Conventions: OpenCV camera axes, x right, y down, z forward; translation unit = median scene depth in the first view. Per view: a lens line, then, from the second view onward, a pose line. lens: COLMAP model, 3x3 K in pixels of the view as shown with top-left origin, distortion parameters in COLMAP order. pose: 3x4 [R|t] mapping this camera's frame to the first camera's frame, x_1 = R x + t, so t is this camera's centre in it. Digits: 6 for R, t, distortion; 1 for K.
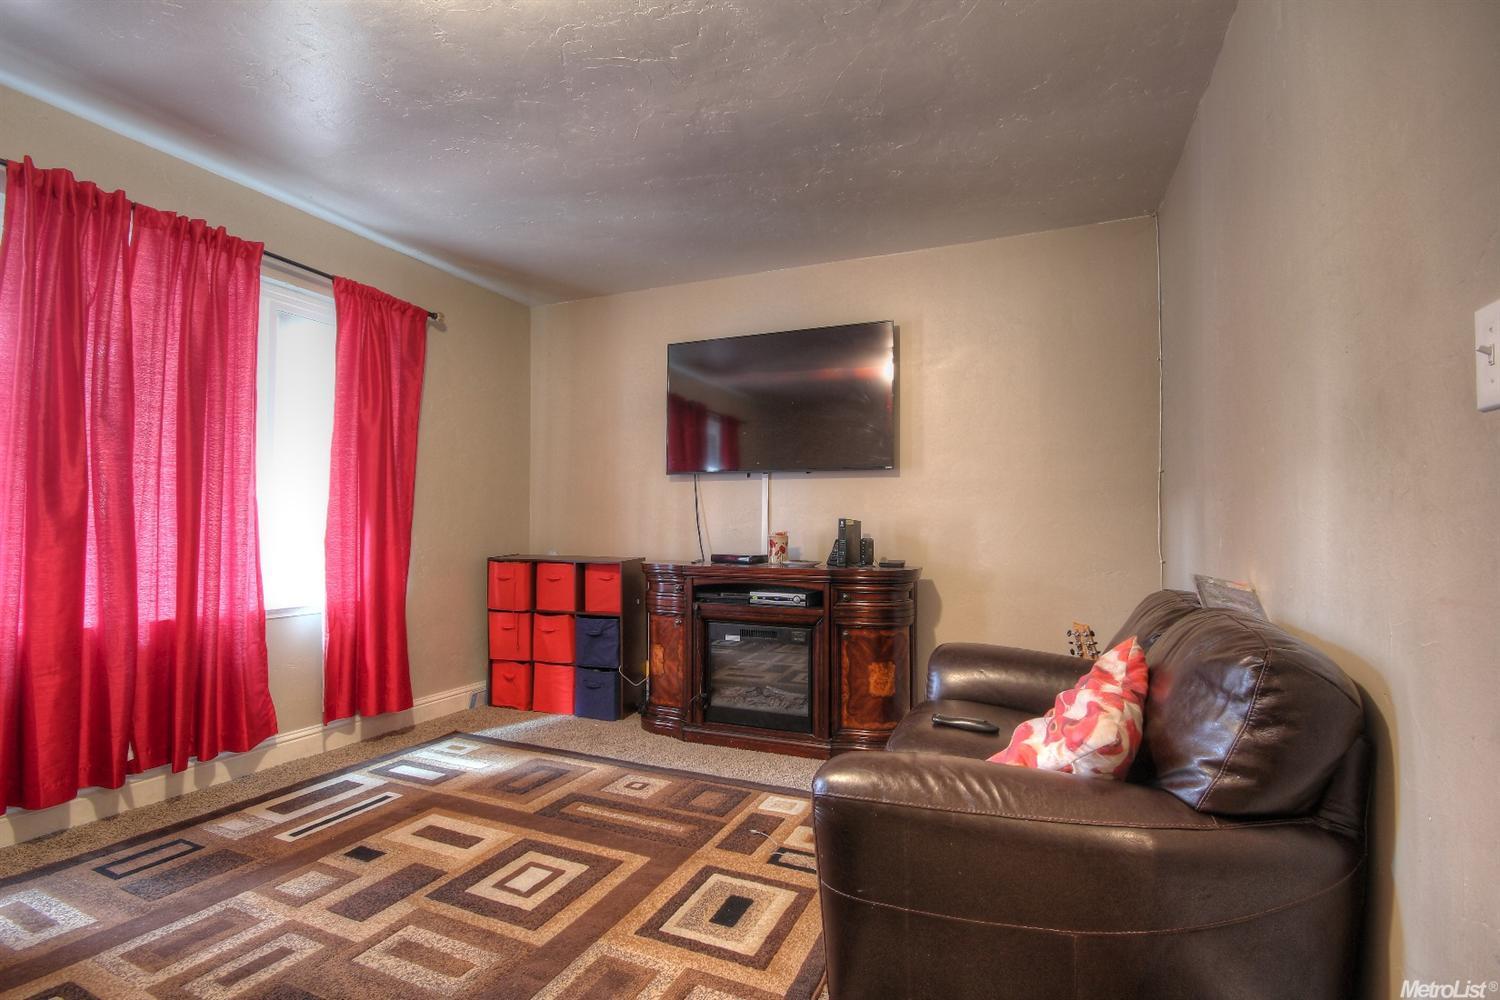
lens RADIAL K [[687.7, 0, 752.8], [0, 687.7, 507.7], [0, 0, 1]] dist [0.000019, -0.007613]
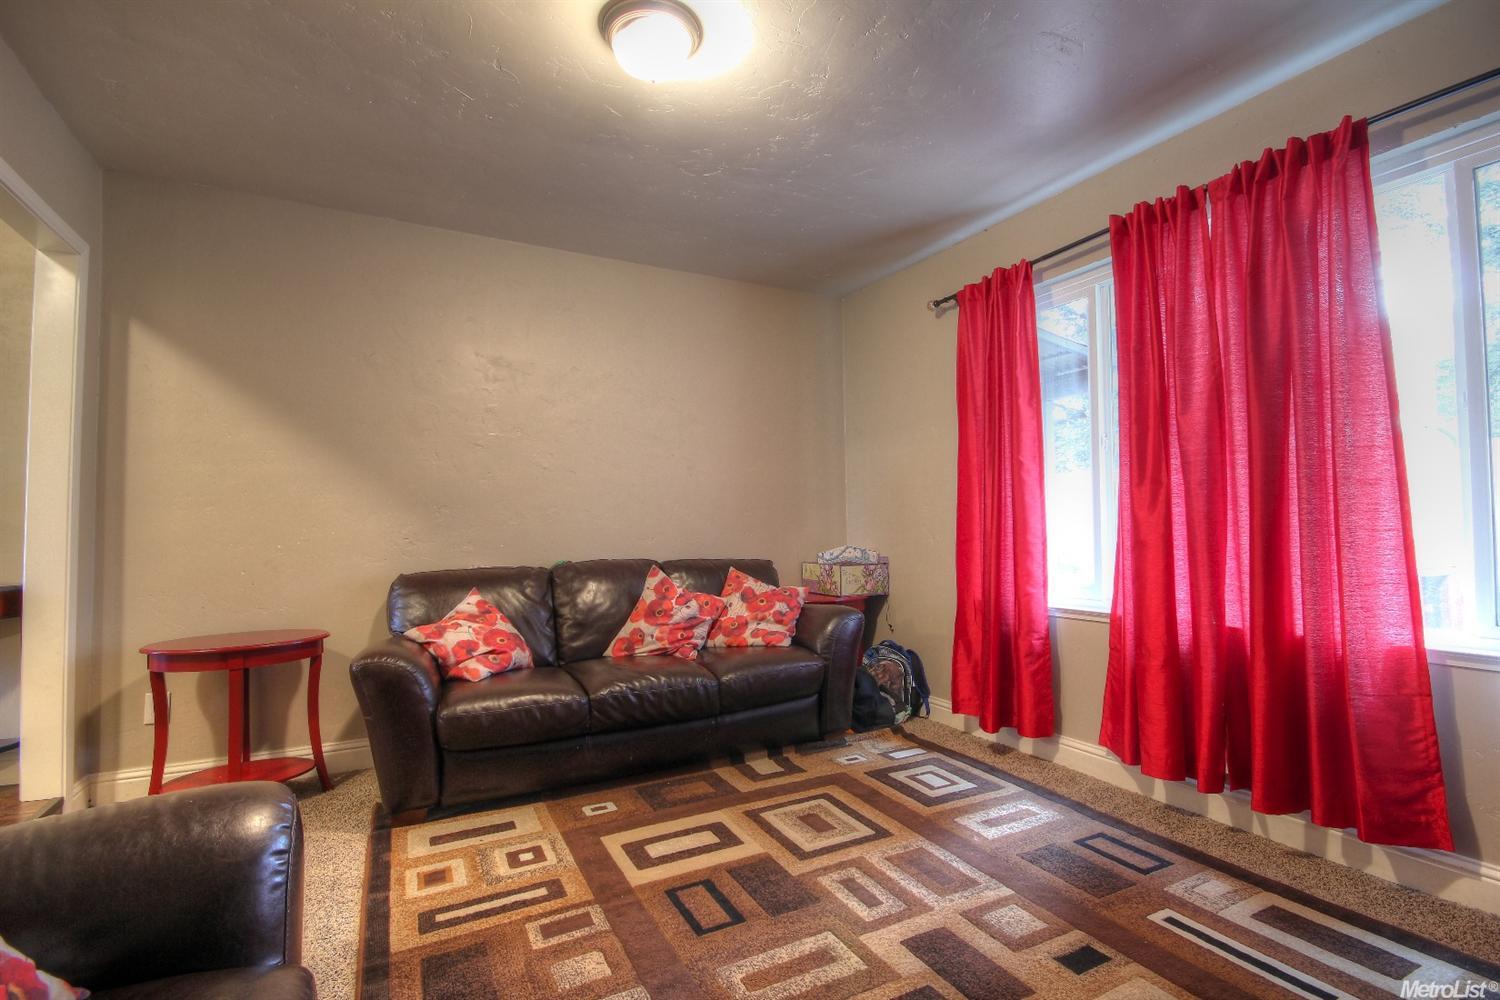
lens RADIAL K [[687.7, 0, 754.3], [0, 687.7, 498.2], [0, 0, 1]] dist [0.000019, -0.007613]
pose [[-0.620205, -0.031079, -0.783824, 0.269388], [0.027894, 0.997709, -0.061632, 0.039619], [0.783944, -0.060089, -0.617917, 1.257057]]
